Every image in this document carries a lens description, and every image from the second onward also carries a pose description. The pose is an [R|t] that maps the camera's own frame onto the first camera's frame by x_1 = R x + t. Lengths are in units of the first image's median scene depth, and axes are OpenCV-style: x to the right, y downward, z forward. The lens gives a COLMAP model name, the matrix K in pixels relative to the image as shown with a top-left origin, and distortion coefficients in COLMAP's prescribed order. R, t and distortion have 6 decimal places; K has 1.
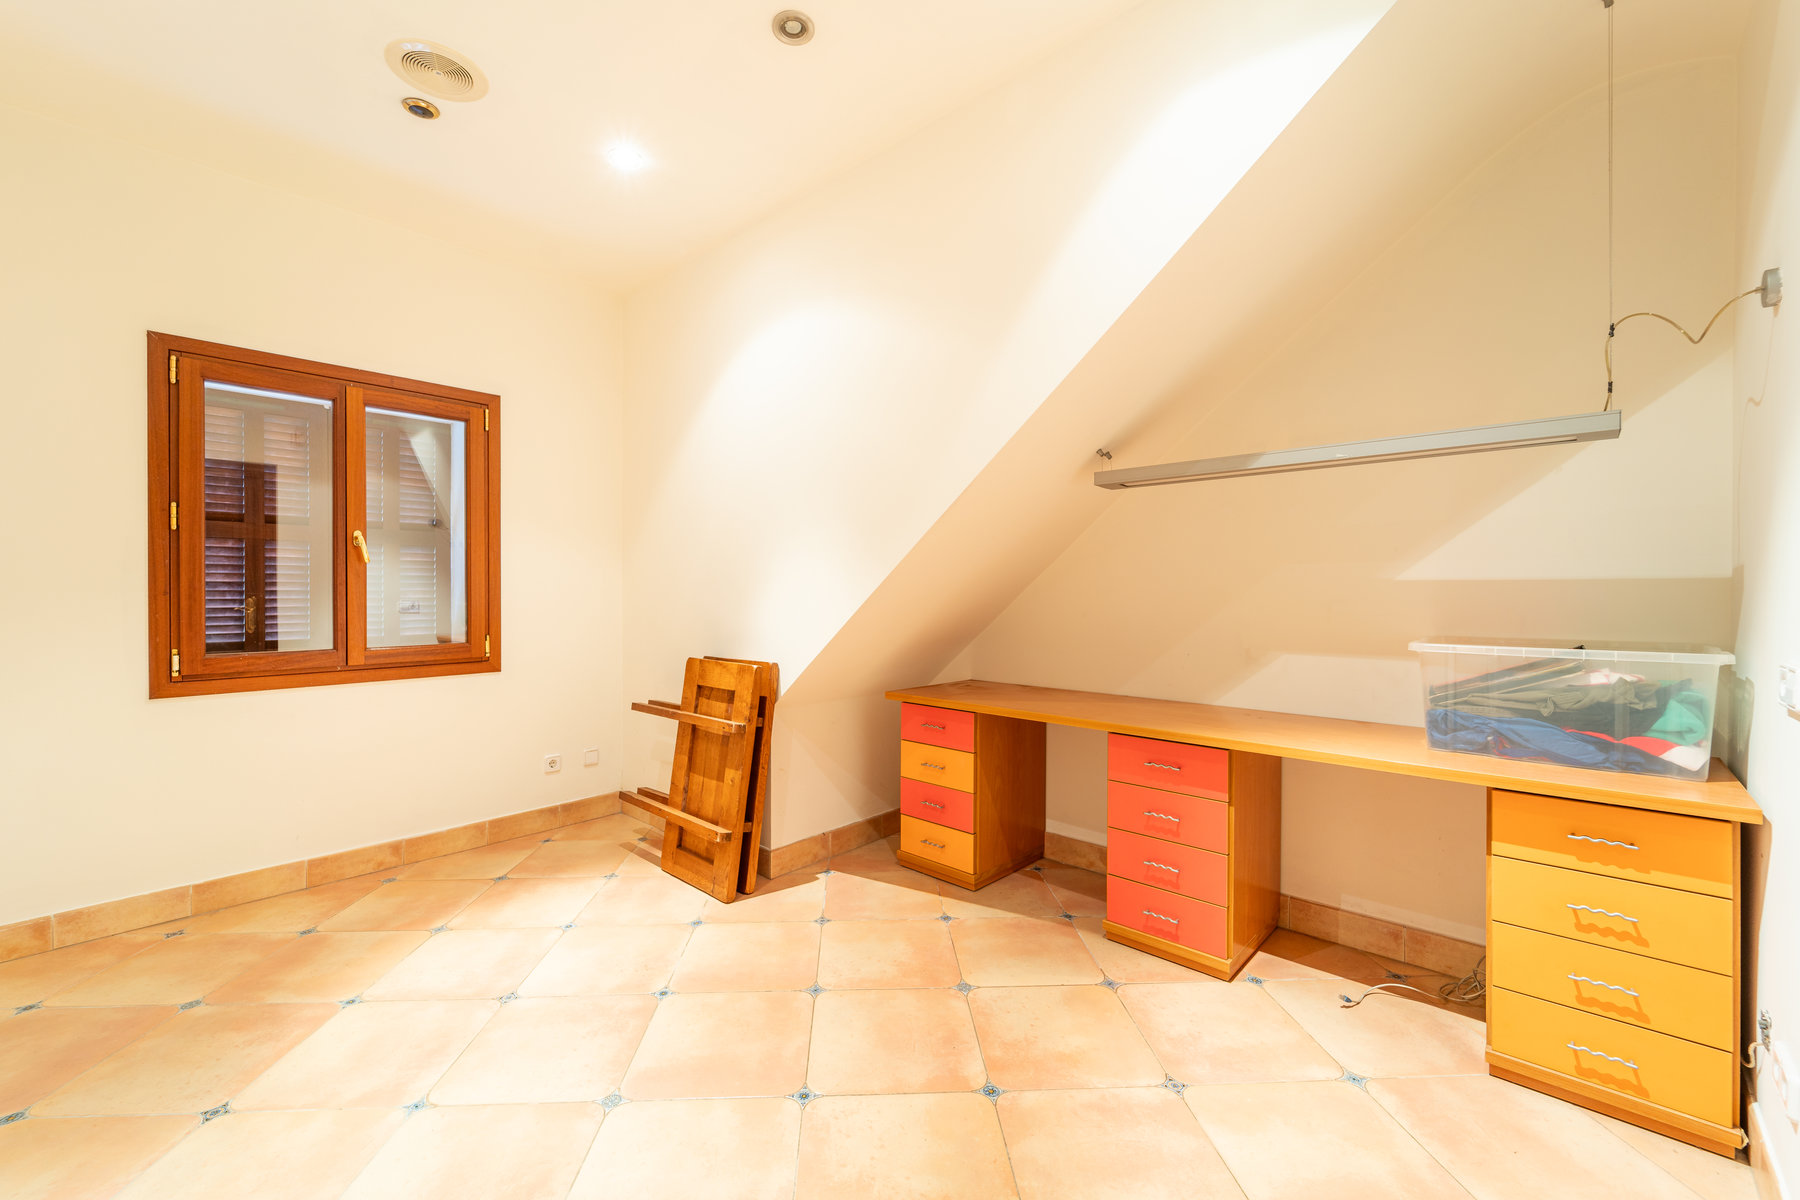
lens RADIAL K [[715.7, 0, 900.0], [0, 715.7, 600.0], [0, 0, 1]] dist [0.000378, -0.000361]
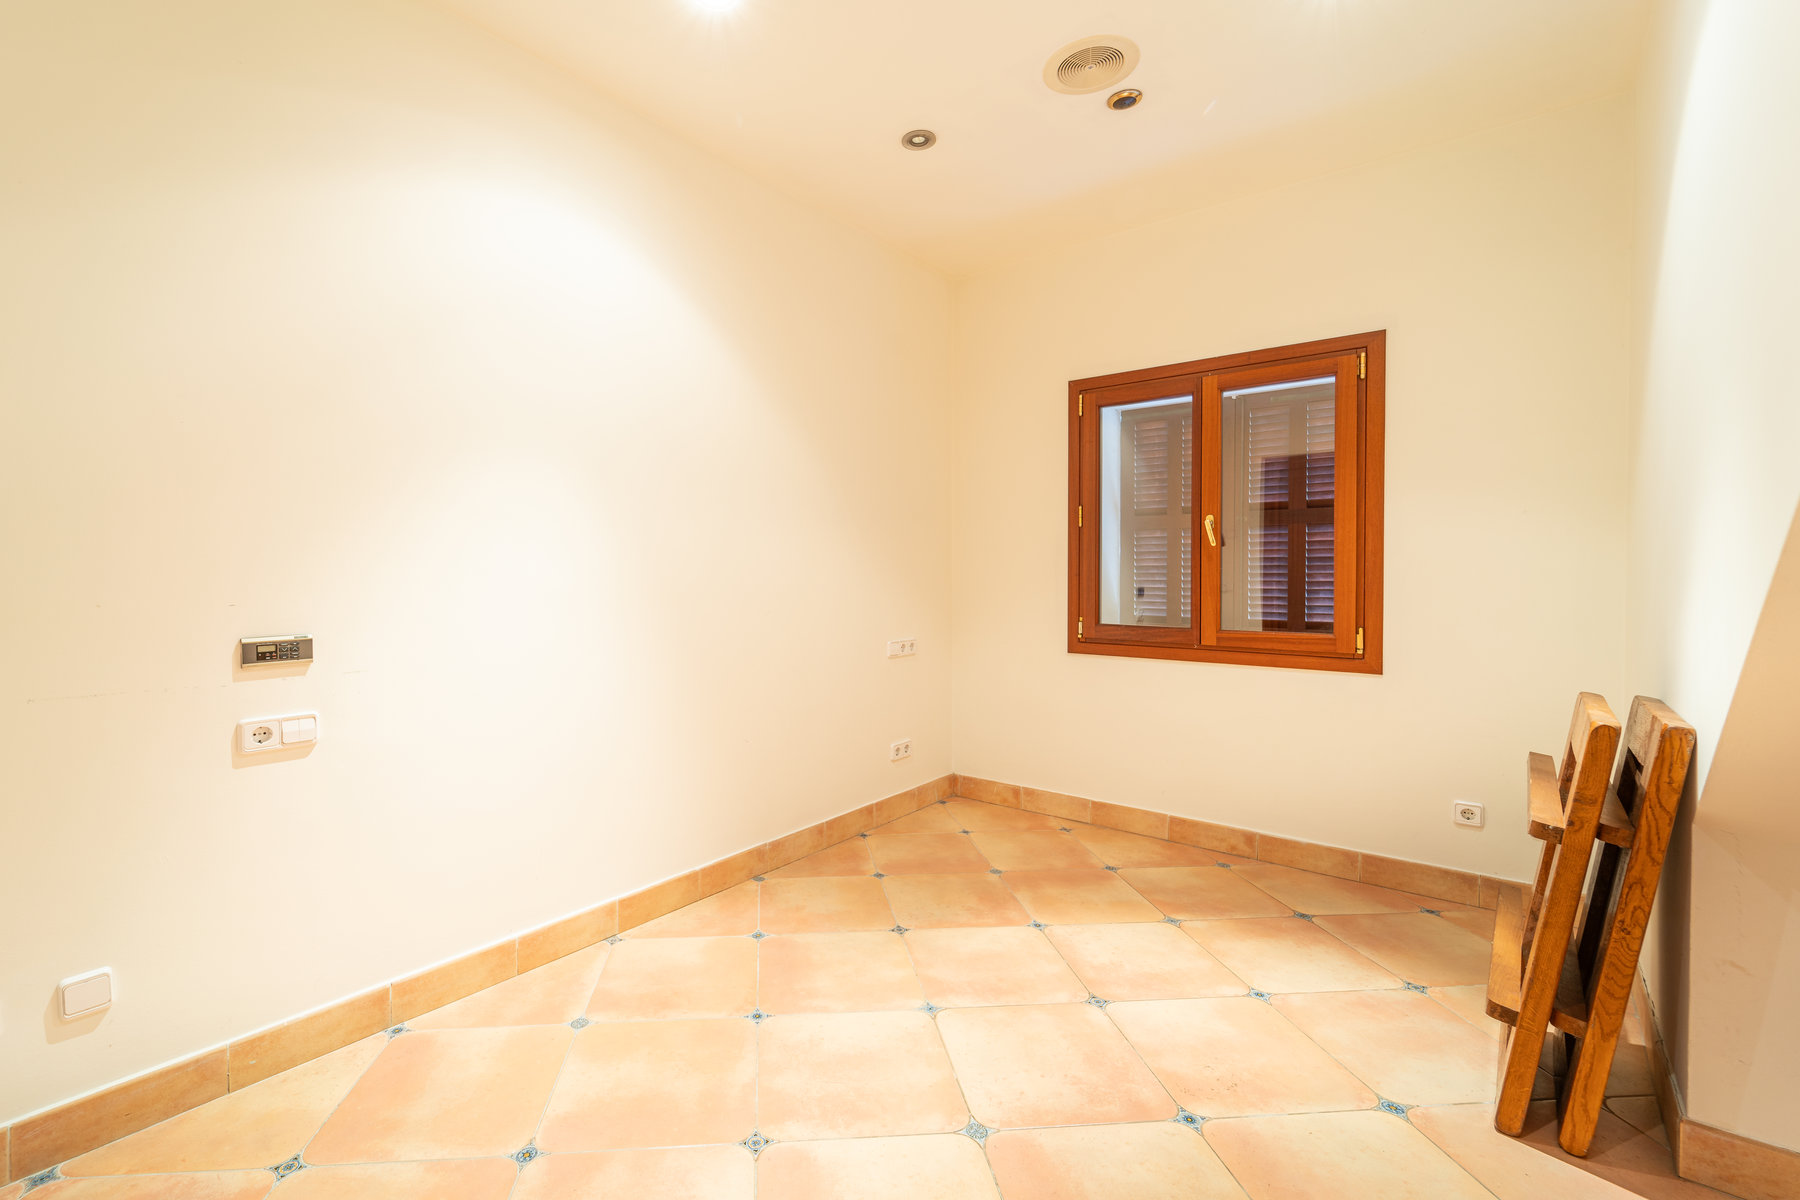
lens RADIAL K [[713.6, 0, 792.7], [0, 713.6, 582.2], [0, 0, 1]] dist [0.001663, -0.000018]
pose [[0.055532, 0.015114, -0.998343, 0.249447], [-0.015752, 0.999774, 0.014260, -0.005490], [0.998333, 0.014934, 0.055757, 0.361909]]
